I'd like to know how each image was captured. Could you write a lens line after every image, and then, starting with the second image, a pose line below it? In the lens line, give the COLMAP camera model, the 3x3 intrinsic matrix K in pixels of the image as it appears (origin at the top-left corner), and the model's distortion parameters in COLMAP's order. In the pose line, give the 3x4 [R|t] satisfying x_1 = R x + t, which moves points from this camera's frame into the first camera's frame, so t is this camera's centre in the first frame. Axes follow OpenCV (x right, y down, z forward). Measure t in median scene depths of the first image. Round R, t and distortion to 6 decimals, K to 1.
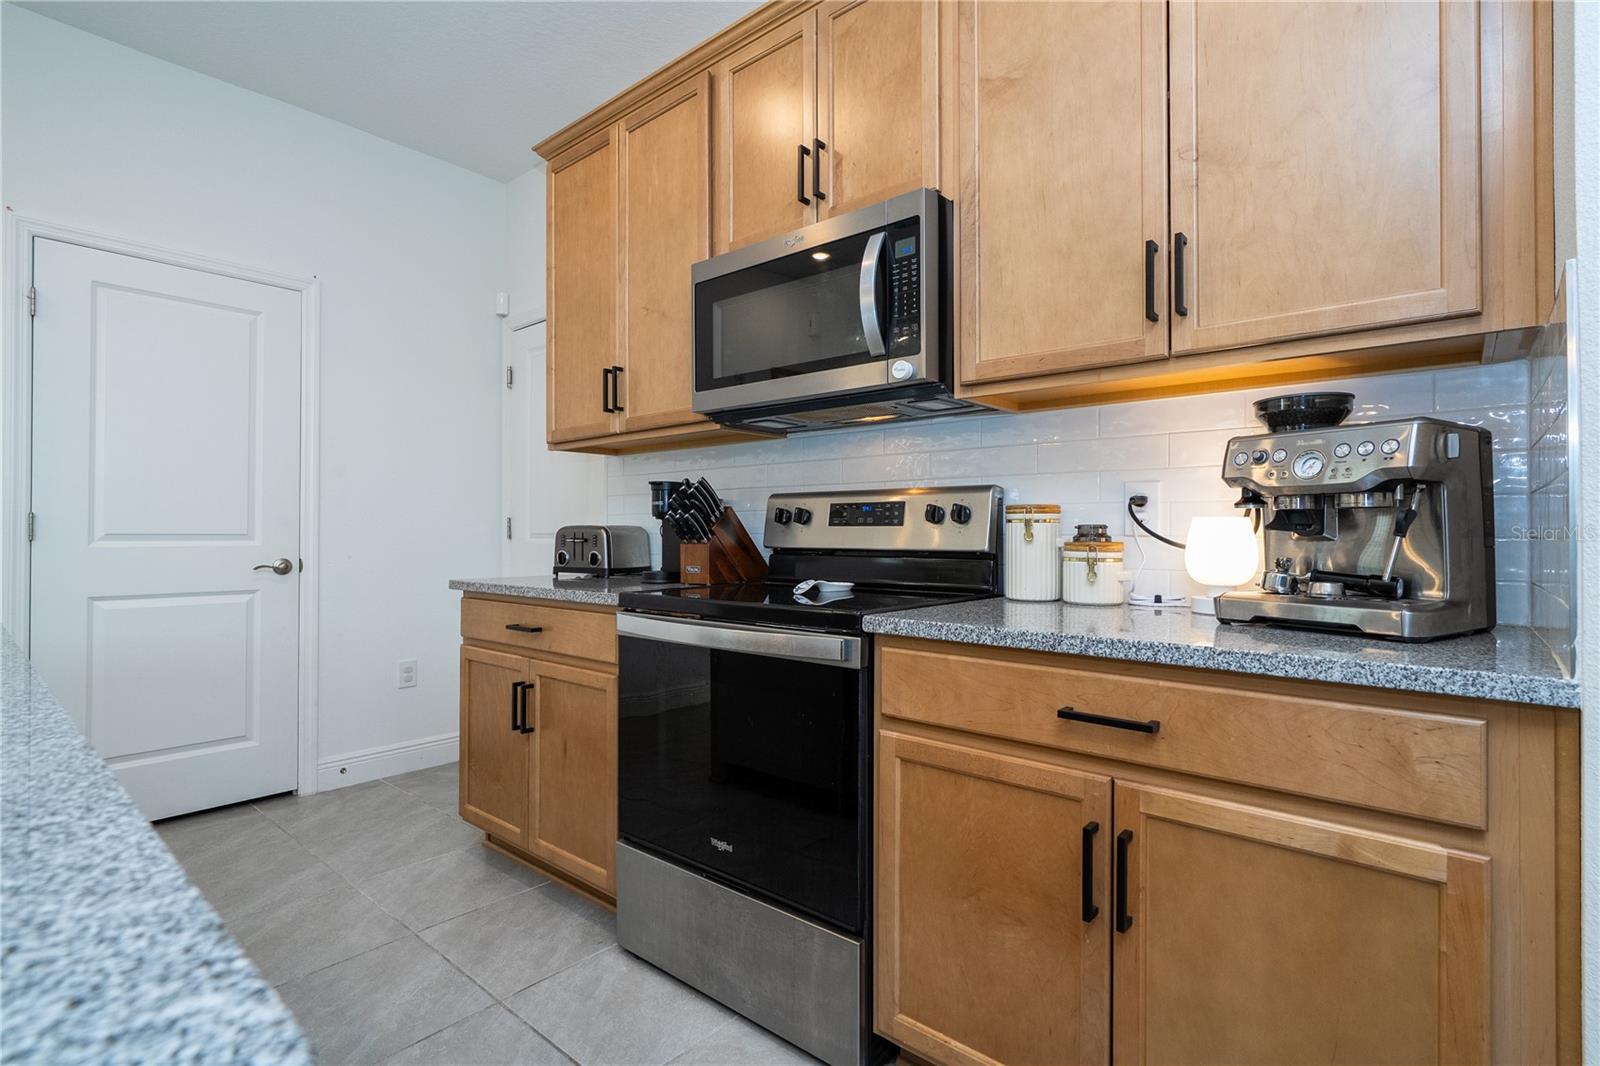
lens RADIAL K [[759.3, 0, 808.4], [0, 759.3, 528.6], [0, 0, 1]] dist [-0.002188, 0.000822]
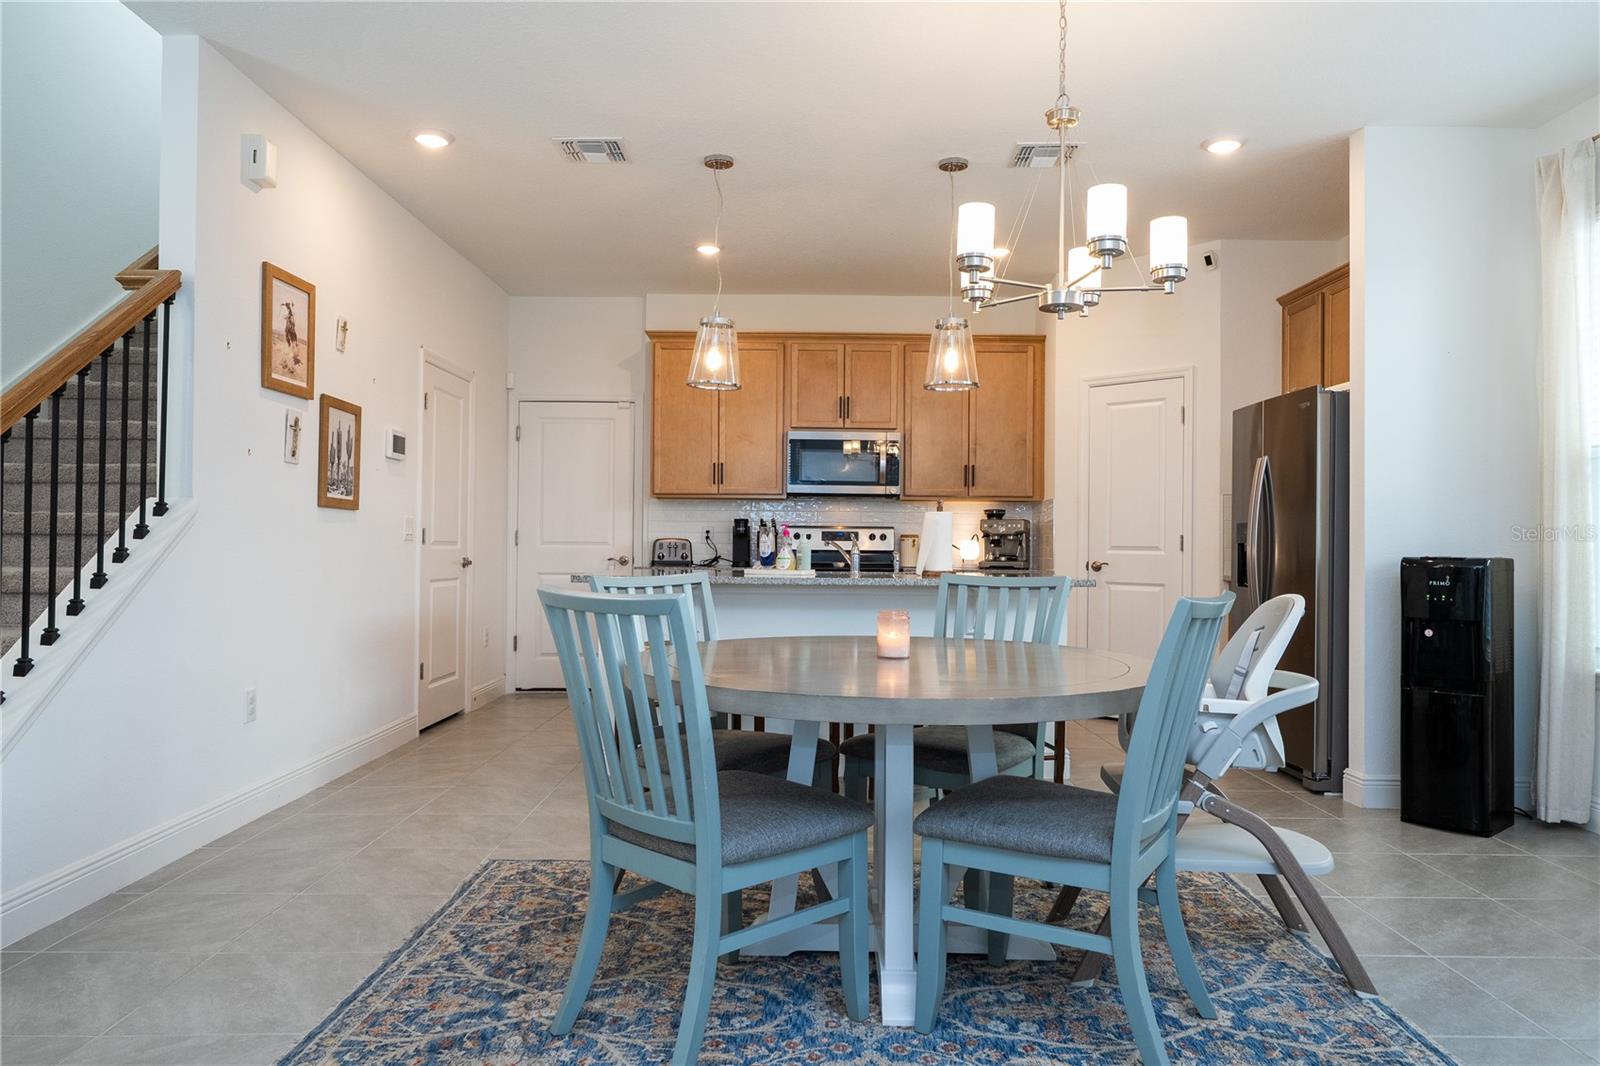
lens RADIAL K [[1047.7, 0, 810.6], [0, 1047.7, 530.8], [0, 0, 1]] dist [0.003425, -0.001290]
pose [[0.757913, 0.013733, 0.652211, -2.833502], [-0.011443, 0.999904, -0.007757, -0.011273], [-0.652255, -0.001584, 0.757998, -1.945522]]
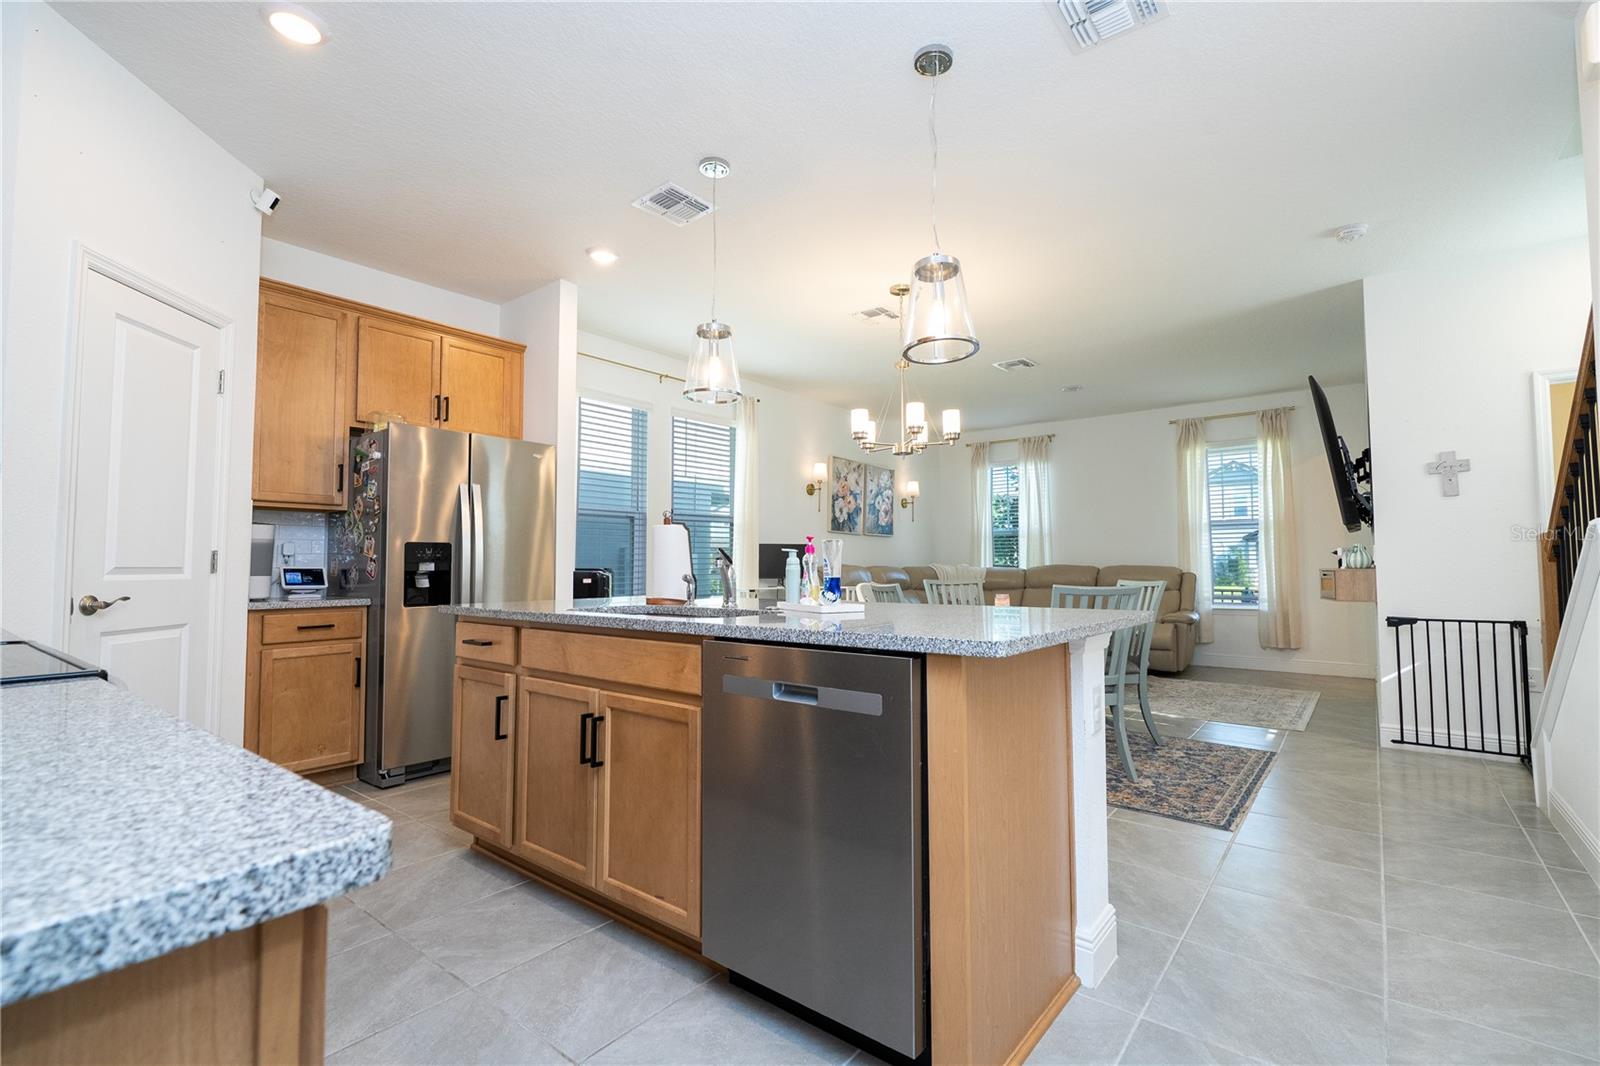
lens RADIAL K [[720.4, 0, 809.7], [0, 720.4, 531.0], [0, 0, 1]] dist [-0.004405, 0.002427]
pose [[-0.999259, 0.000778, -0.038489, -0.862749], [0.002878, 0.998508, -0.054524, 0.013254], [0.038389, -0.054595, -0.997770, 1.798784]]
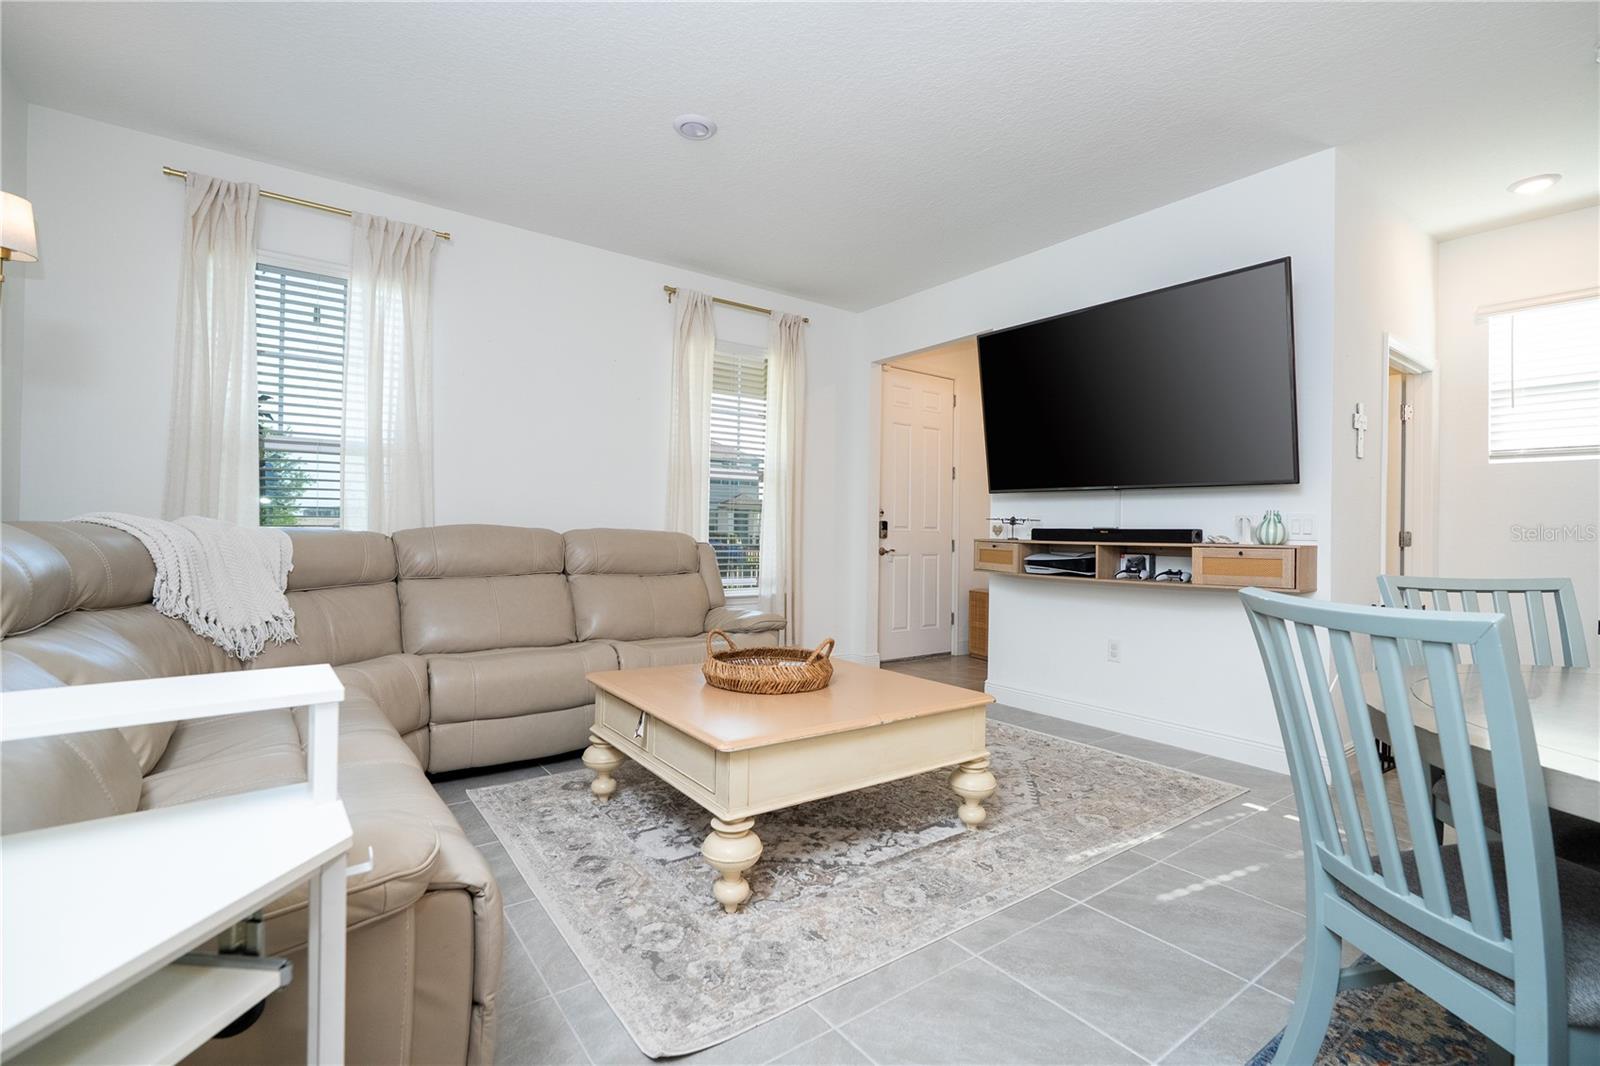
lens RADIAL K [[720.4, 0, 804.4], [0, 720.4, 528.1], [0, 0, 1]] dist [-0.004405, 0.002427]
pose [[-0.234653, -0.007644, -0.972049, -0.828477], [-0.010481, 0.999931, -0.005333, -0.008690], [0.972023, 0.008937, -0.234717, -1.607811]]
